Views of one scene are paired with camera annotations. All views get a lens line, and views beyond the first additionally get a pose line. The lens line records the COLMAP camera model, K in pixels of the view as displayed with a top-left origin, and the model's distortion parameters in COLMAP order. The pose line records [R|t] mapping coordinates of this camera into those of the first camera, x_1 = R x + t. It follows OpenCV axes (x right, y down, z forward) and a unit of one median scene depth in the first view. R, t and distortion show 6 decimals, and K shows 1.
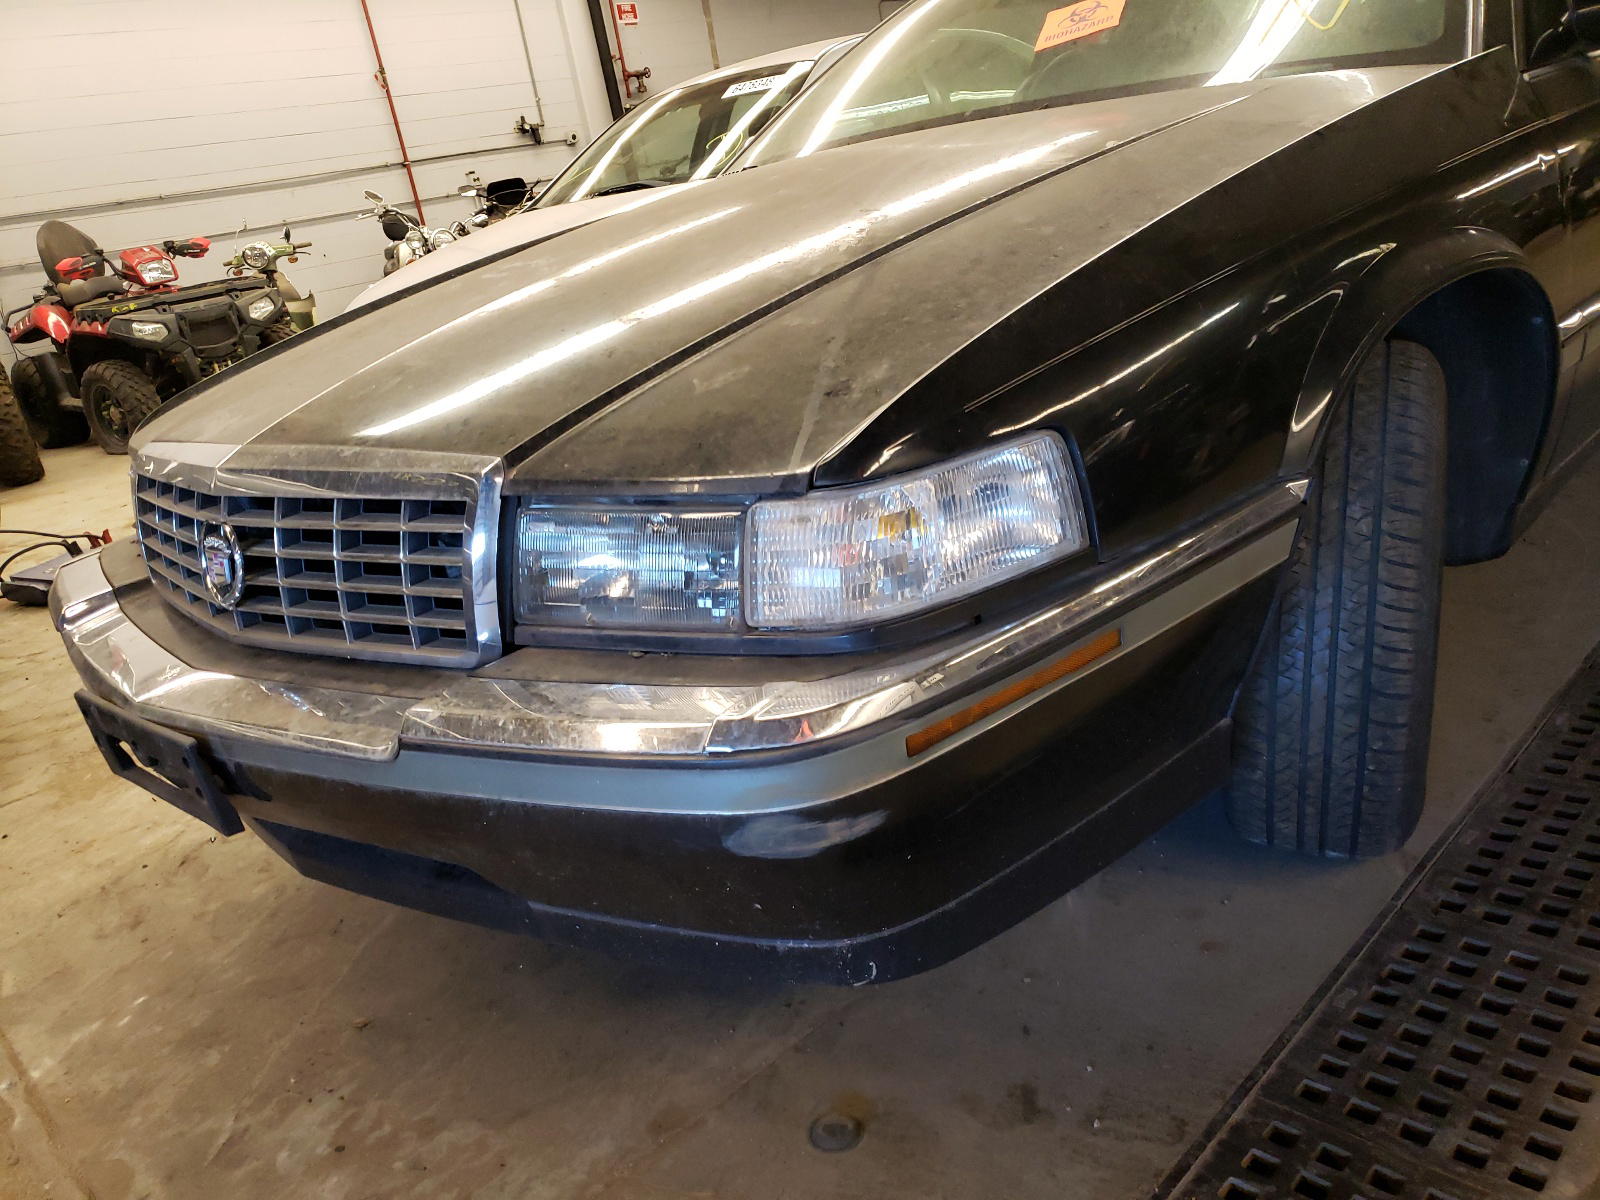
lens RADIAL K [[1225.2, 0, 790.7], [0, 1225.2, 599.0], [0, 0, 1]] dist [0.045250, -0.054586]
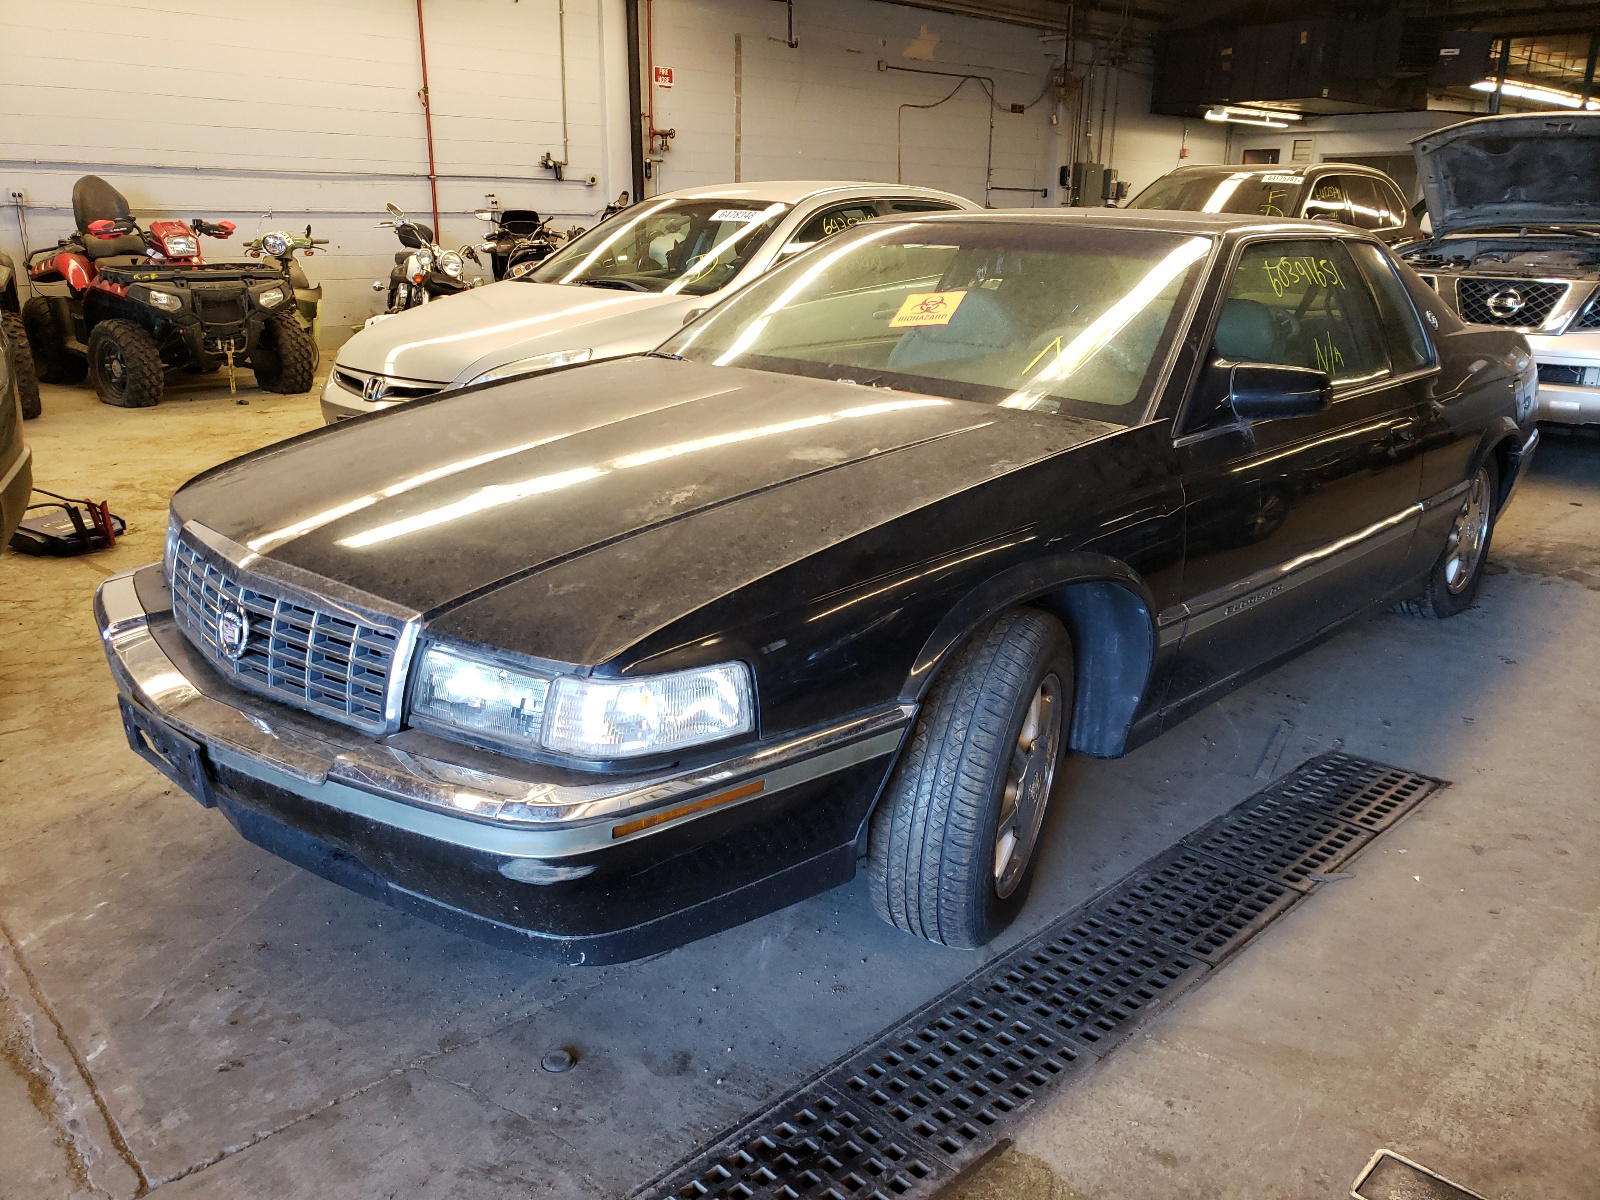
lens RADIAL K [[1225.2, 0, 804.6], [0, 1225.2, 584.8], [0, 0, 1]] dist [0.045250, -0.054586]
pose [[0.982144, 0.182135, 0.047117, 0.146513], [-0.180362, 0.982806, -0.039515, -0.142077], [-0.053504, 0.030312, 0.998107, -0.540600]]
